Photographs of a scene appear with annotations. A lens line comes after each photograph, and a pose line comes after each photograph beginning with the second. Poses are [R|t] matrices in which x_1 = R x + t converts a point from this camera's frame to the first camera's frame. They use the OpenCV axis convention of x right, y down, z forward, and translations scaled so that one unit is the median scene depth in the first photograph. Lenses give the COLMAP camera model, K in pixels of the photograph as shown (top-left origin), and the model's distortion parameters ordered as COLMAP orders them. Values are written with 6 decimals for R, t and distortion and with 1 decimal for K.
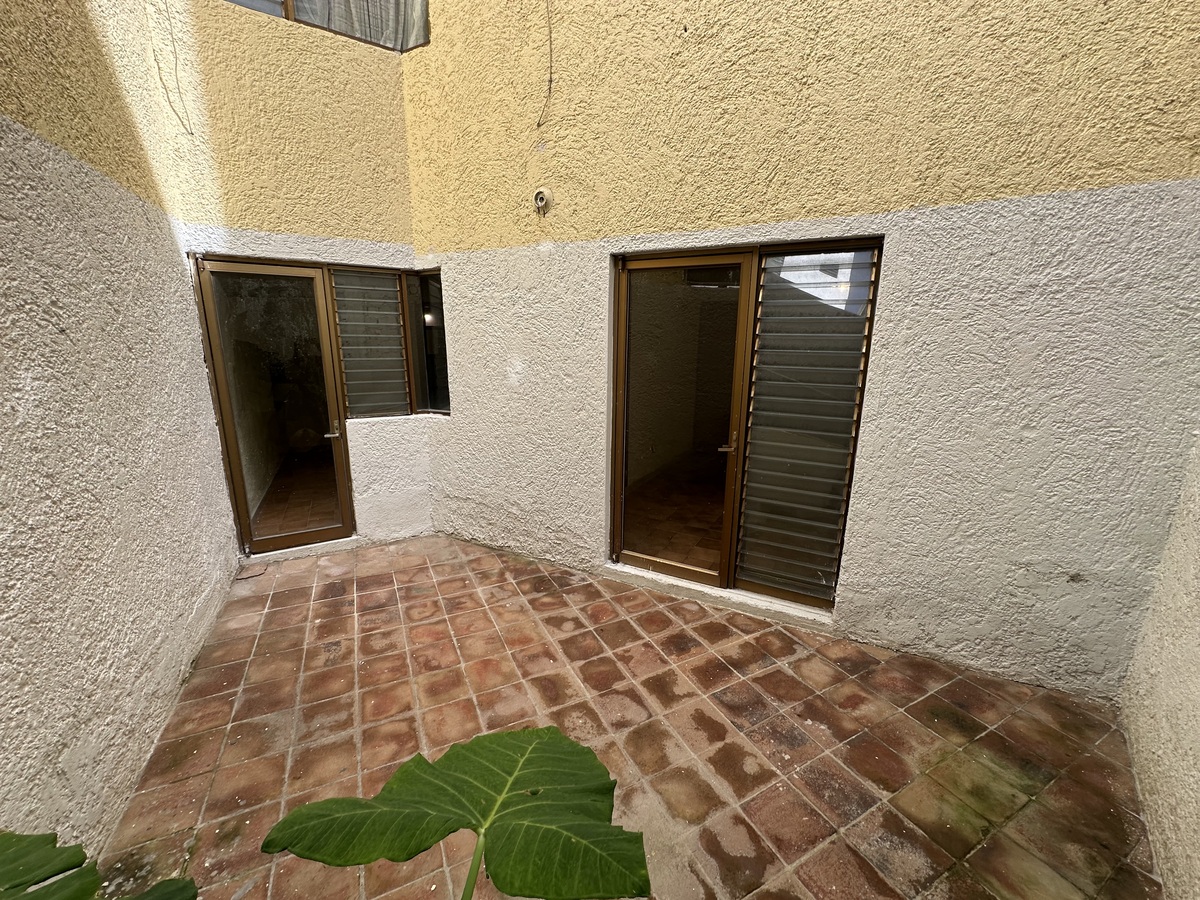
lens RADIAL K [[476.9, 0, 599.2], [0, 476.9, 453.0], [0, 0, 1]] dist [-0.002754, 0.000128]
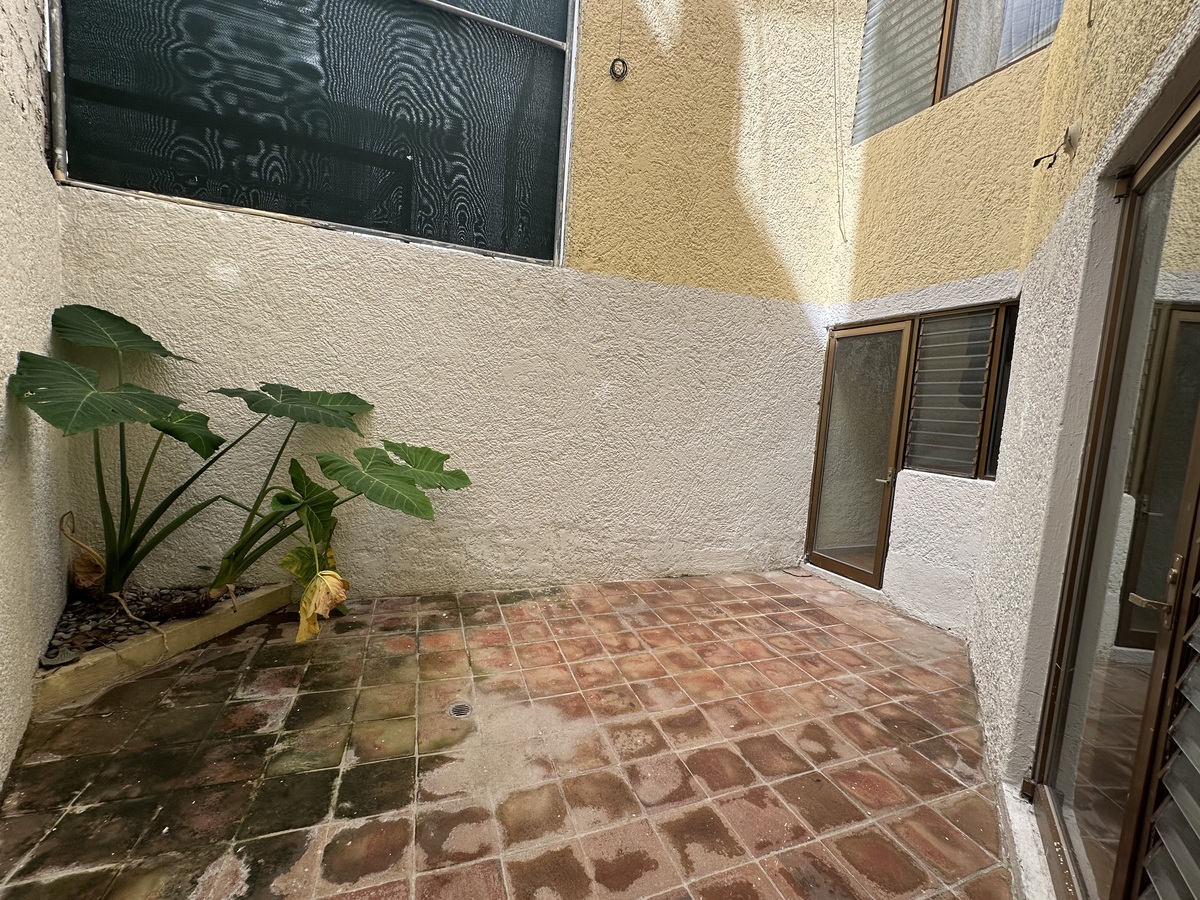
lens RADIAL K [[476.9, 0, 598.3], [0, 476.9, 452.9], [0, 0, 1]] dist [-0.002754, 0.000128]
pose [[-0.112993, 0.074231, -0.990819, 0.718248], [-0.291250, 0.950927, 0.104456, -0.033208], [0.949951, 0.300379, -0.085828, 0.716552]]
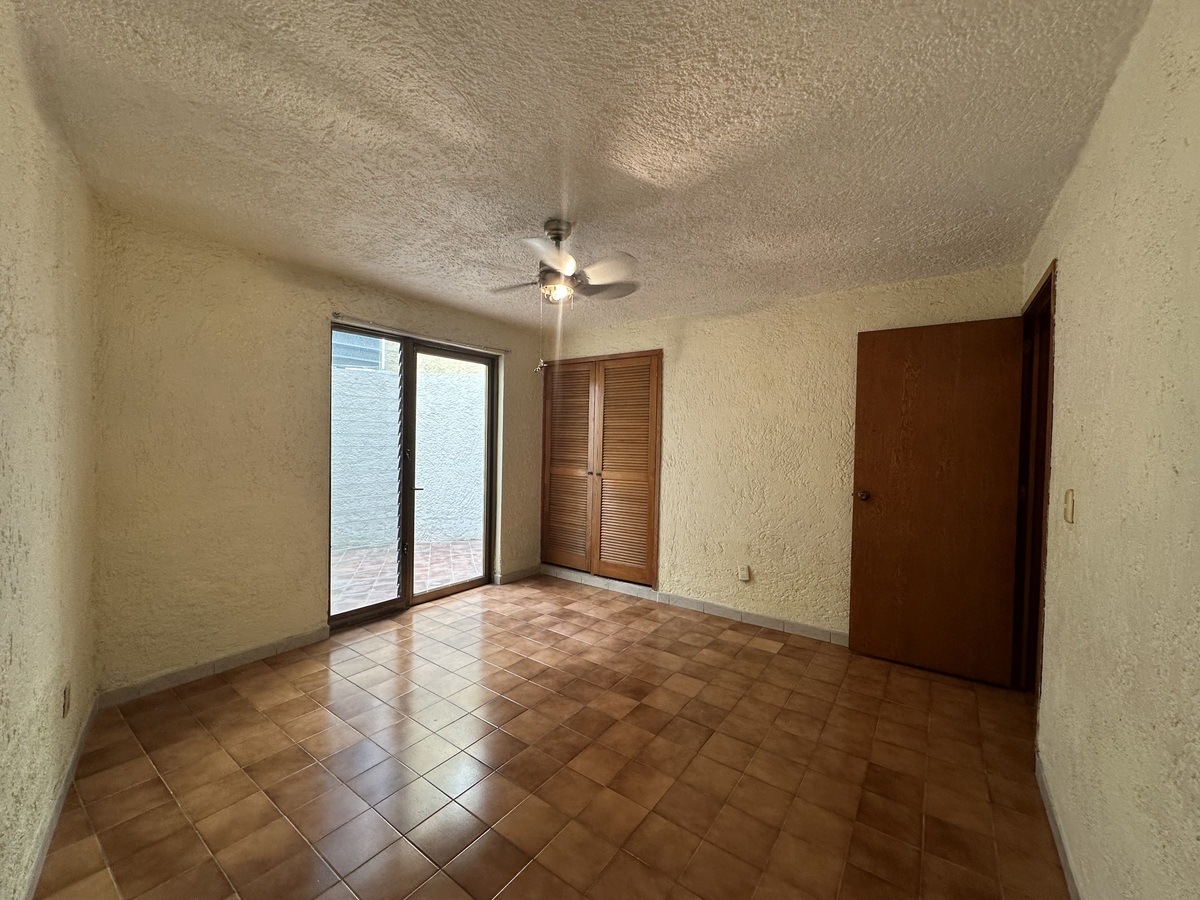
lens RADIAL K [[476.9, 0, 602.9], [0, 476.9, 448.0], [0, 0, 1]] dist [-0.002754, 0.000128]
pose [[-0.122362, 0.000310, -0.992485, 1.706686], [-0.249386, 0.967906, 0.031049, -0.324258], [0.960643, 0.251311, -0.118358, 1.849509]]
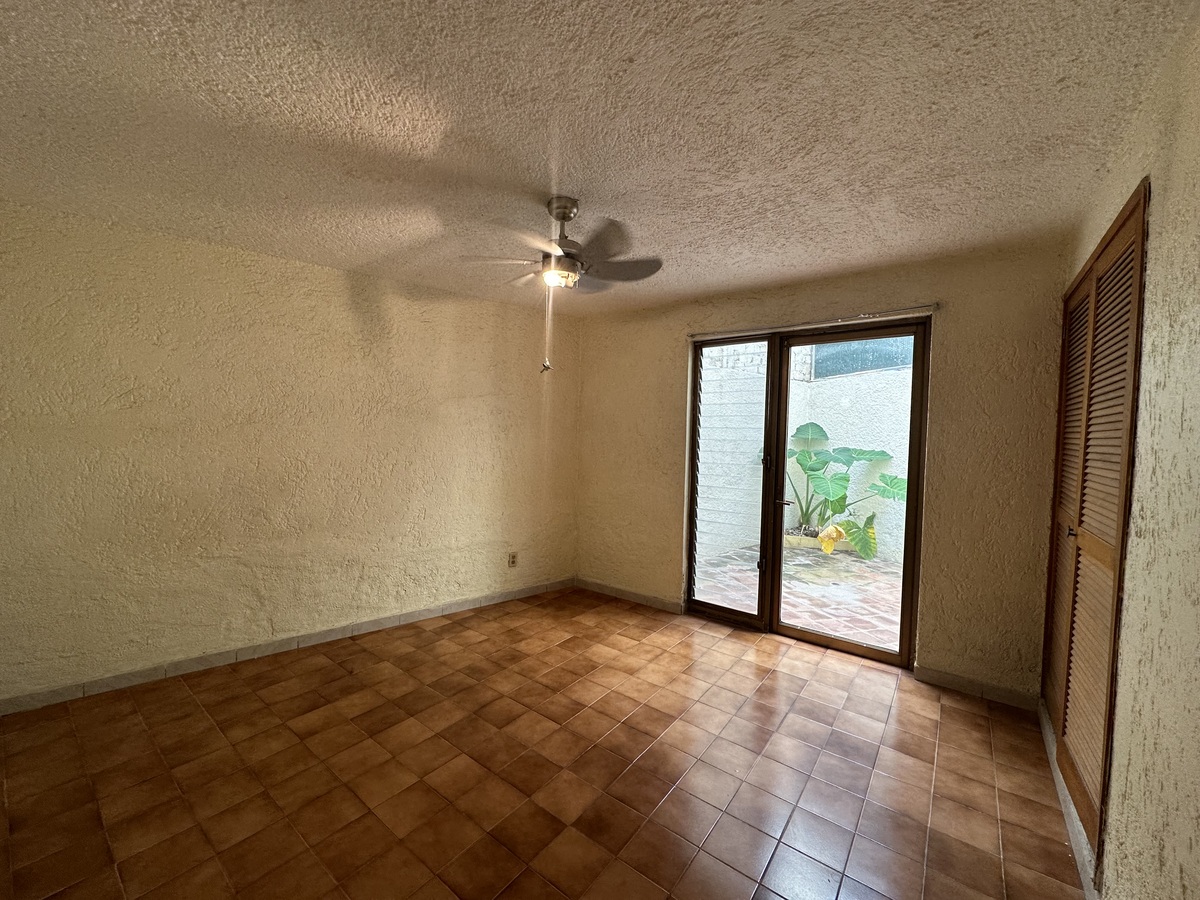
lens RADIAL K [[476.9, 0, 599.4], [0, 476.9, 455.6], [0, 0, 1]] dist [-0.002754, 0.000128]
pose [[-0.986073, -0.039125, 0.161644, 0.606990], [0.006711, 0.961783, 0.273729, -0.491845], [-0.166176, 0.271002, -0.948126, 2.421786]]
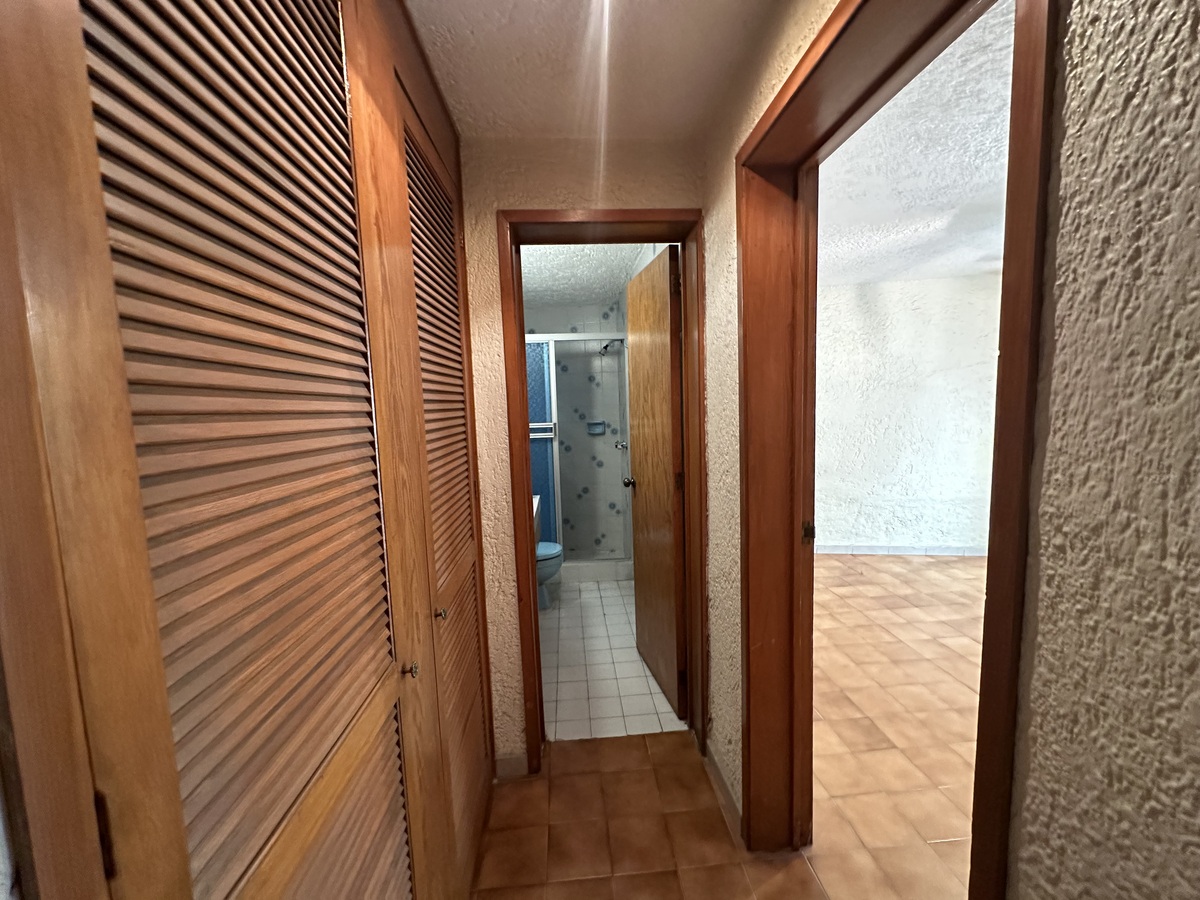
lens RADIAL K [[476.9, 0, 603.7], [0, 476.9, 449.4], [0, 0, 1]] dist [-0.002754, 0.000128]
pose [[-0.533903, -0.075721, 0.842148, 0.493845], [0.224200, 0.947654, 0.227345, -0.643879], [-0.815280, 0.310190, -0.488979, 2.921128]]
